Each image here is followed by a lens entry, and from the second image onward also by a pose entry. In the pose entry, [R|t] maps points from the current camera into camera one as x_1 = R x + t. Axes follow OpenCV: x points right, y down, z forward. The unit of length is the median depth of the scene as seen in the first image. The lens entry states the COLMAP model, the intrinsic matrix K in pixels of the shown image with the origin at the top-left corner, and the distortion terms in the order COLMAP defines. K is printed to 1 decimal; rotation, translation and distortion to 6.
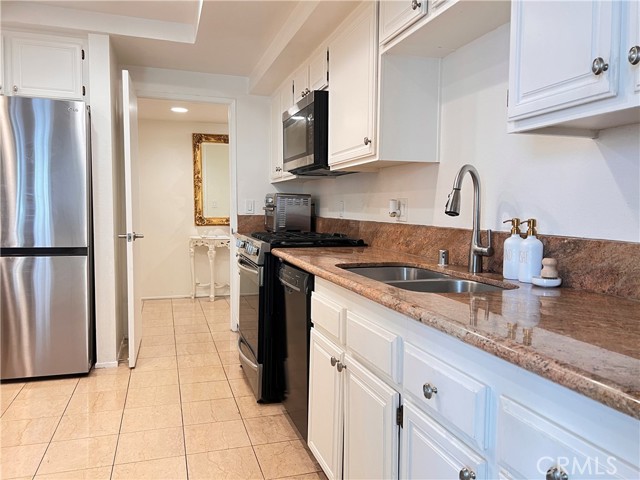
lens RADIAL K [[477.1, 0, 320.0], [0, 477.1, 238.8], [0, 0, 1]] dist [0.032794, -0.028482]
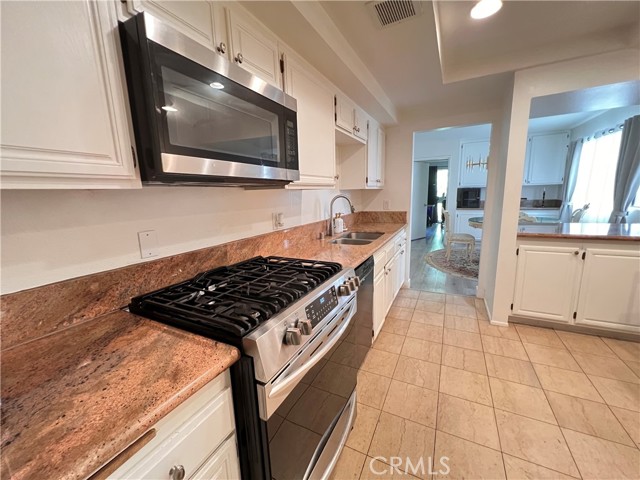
lens RADIAL K [[256.5, 0, 321.0], [0, 256.5, 239.7], [0, 0, 1]] dist [0.000776, -0.000247]
pose [[-0.701261, -0.112194, 0.704021, -0.455738], [0.075175, 0.970395, 0.229525, -0.167733], [-0.708930, 0.213882, -0.672066, 1.406043]]
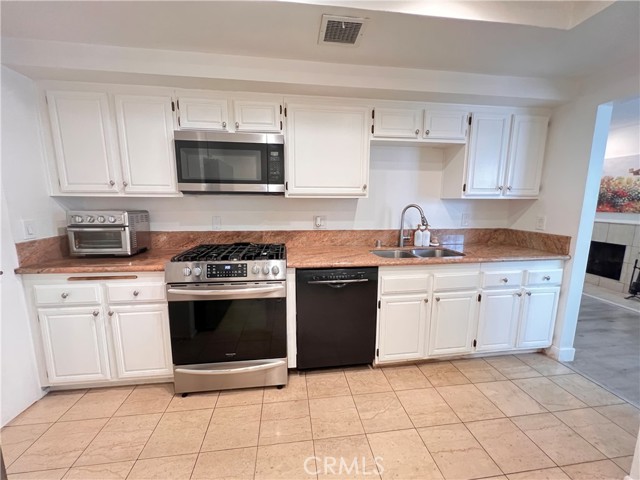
lens RADIAL K [[256.5, 0, 319.1], [0, 256.5, 240.3], [0, 0, 1]] dist [0.000776, -0.000247]
pose [[0.190605, -0.157815, 0.968898, -0.745051], [0.064322, 0.986880, 0.148090, -0.134457], [-0.979557, 0.034094, 0.198255, 0.824424]]
